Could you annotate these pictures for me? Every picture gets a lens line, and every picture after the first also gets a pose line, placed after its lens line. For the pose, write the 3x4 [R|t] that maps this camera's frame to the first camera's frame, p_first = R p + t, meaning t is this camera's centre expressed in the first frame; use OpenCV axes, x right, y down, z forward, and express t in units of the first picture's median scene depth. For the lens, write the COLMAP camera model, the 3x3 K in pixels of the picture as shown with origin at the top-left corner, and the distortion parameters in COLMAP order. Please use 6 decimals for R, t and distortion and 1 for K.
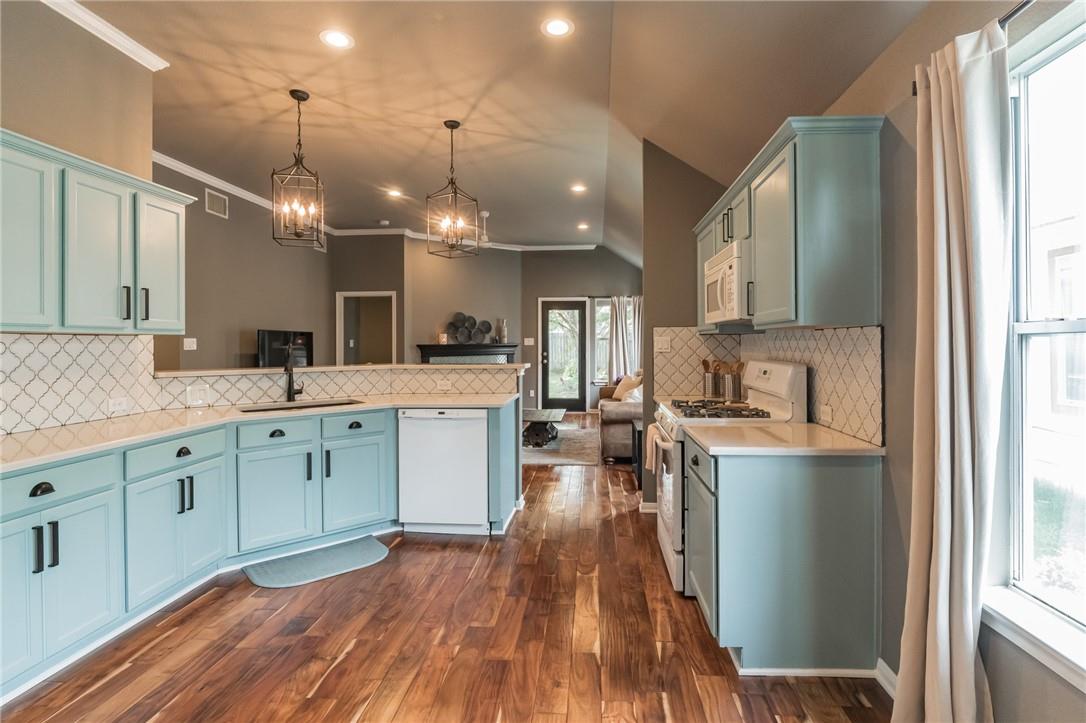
lens RADIAL K [[530.7, 0, 554.7], [0, 530.7, 341.6], [0, 0, 1]] dist [-0.011852, -0.001650]
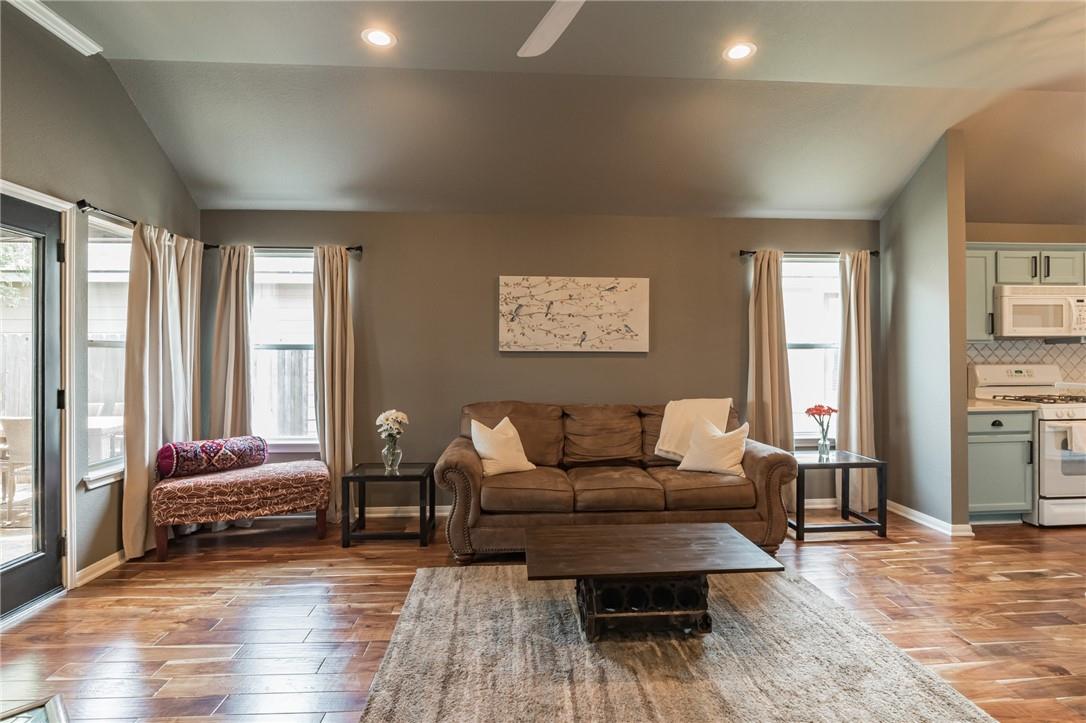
lens RADIAL K [[530.7, 0, 547.7], [0, 530.7, 358.4], [0, 0, 1]] dist [-0.011852, -0.001650]
pose [[-0.133110, 0.009555, 0.991055, -0.800478], [0.003995, 0.999951, -0.009104, 0.025956], [-0.991093, 0.002748, -0.133142, 2.296835]]
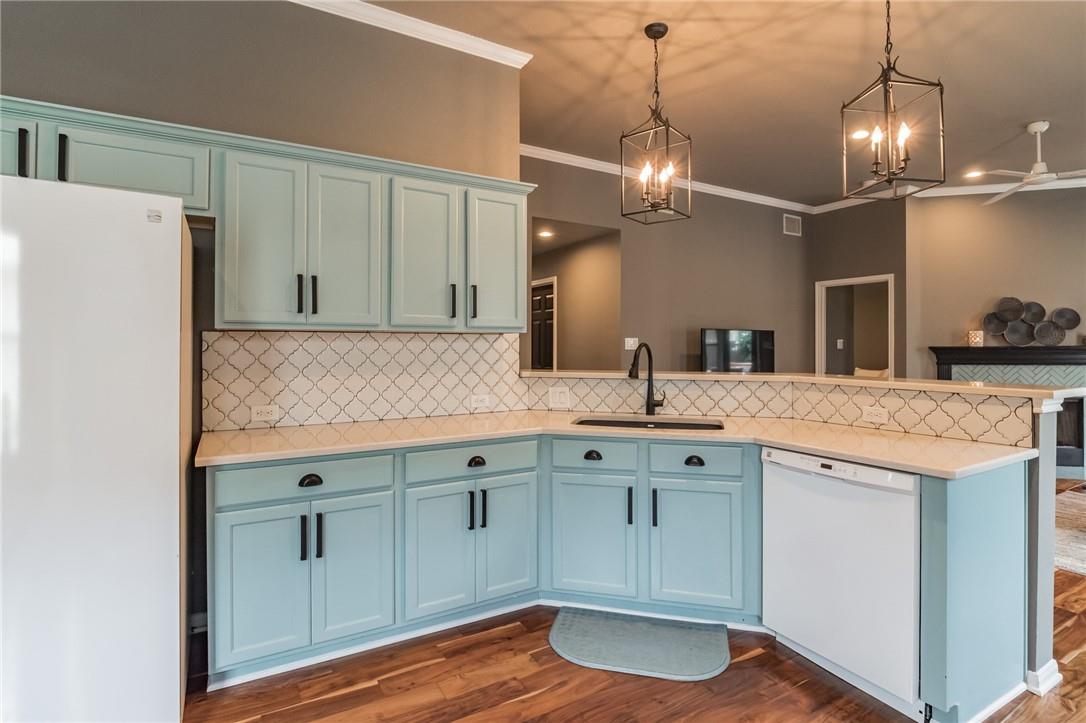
lens RADIAL K [[530.7, 0, 551.0], [0, 530.7, 341.4], [0, 0, 1]] dist [-0.011852, -0.001650]
pose [[0.565221, 0.001509, -0.824938, 0.093279], [-0.003213, 0.999995, -0.000372, 0.002090], [0.824933, 0.002860, 0.565223, 0.467279]]
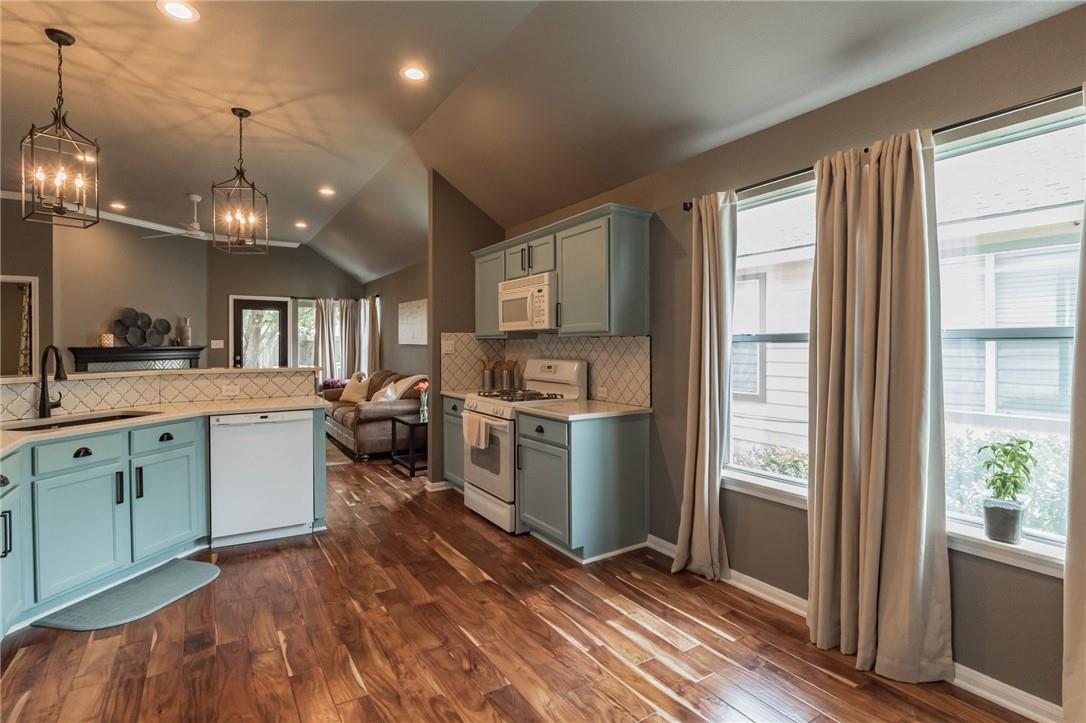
lens RADIAL K [[530.7, 0, 543.9], [0, 530.7, 350.4], [0, 0, 1]] dist [-0.011852, -0.001650]
pose [[0.803165, -0.001822, 0.595754, -0.408279], [-0.004082, 0.999955, 0.008561, 0.001733], [-0.595743, -0.009307, 0.803121, -0.095616]]
